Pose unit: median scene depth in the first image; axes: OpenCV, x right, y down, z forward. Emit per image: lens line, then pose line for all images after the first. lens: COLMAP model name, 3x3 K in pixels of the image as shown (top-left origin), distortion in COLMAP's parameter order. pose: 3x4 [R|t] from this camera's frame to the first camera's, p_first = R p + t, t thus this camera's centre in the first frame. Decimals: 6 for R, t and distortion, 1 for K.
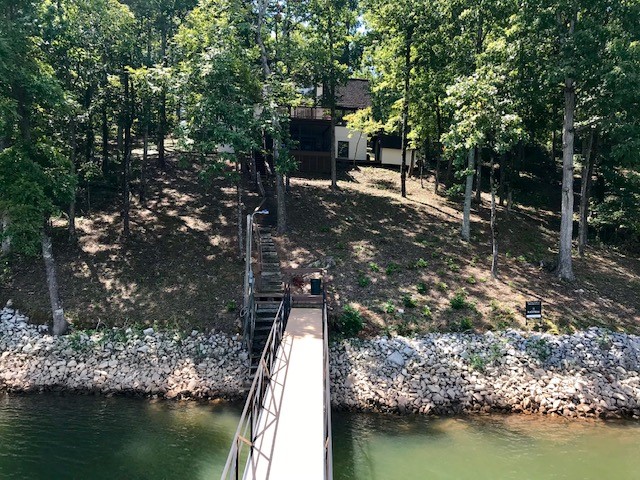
lens RADIAL K [[527.0, 0, 315.2], [0, 527.0, 239.0], [0, 0, 1]] dist [0.007673, 0.012834]
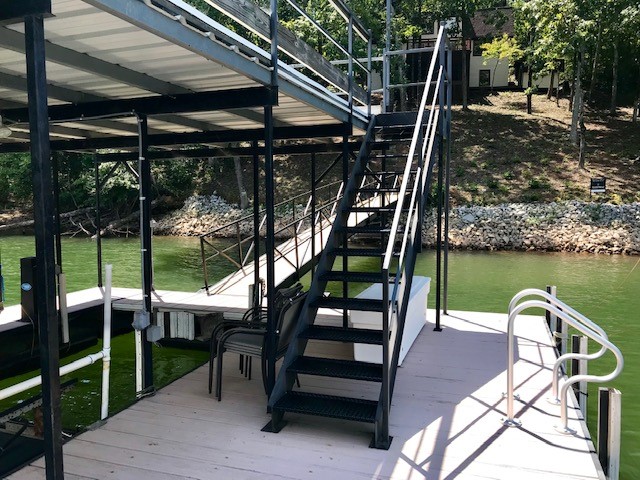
lens RADIAL K [[527.0, 0, 315.2], [0, 527.0, 239.0], [0, 0, 1]] dist [0.007673, 0.012834]
pose [[0.944709, 0.007657, -0.327821, 0.187804], [0.021856, 0.996034, 0.086247, 0.129556], [0.327181, -0.088643, 0.940795, -0.335672]]
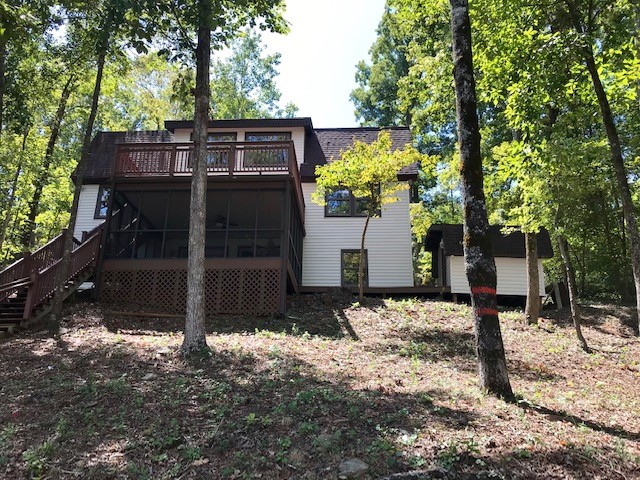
lens RADIAL K [[527.0, 0, 315.2], [0, 527.0, 239.0], [0, 0, 1]] dist [0.007673, 0.012834]
pose [[0.971401, -0.095029, -0.217599, 0.262872], [0.016098, 0.940670, -0.338940, -0.121753], [0.236898, 0.325744, 0.915298, 1.422070]]
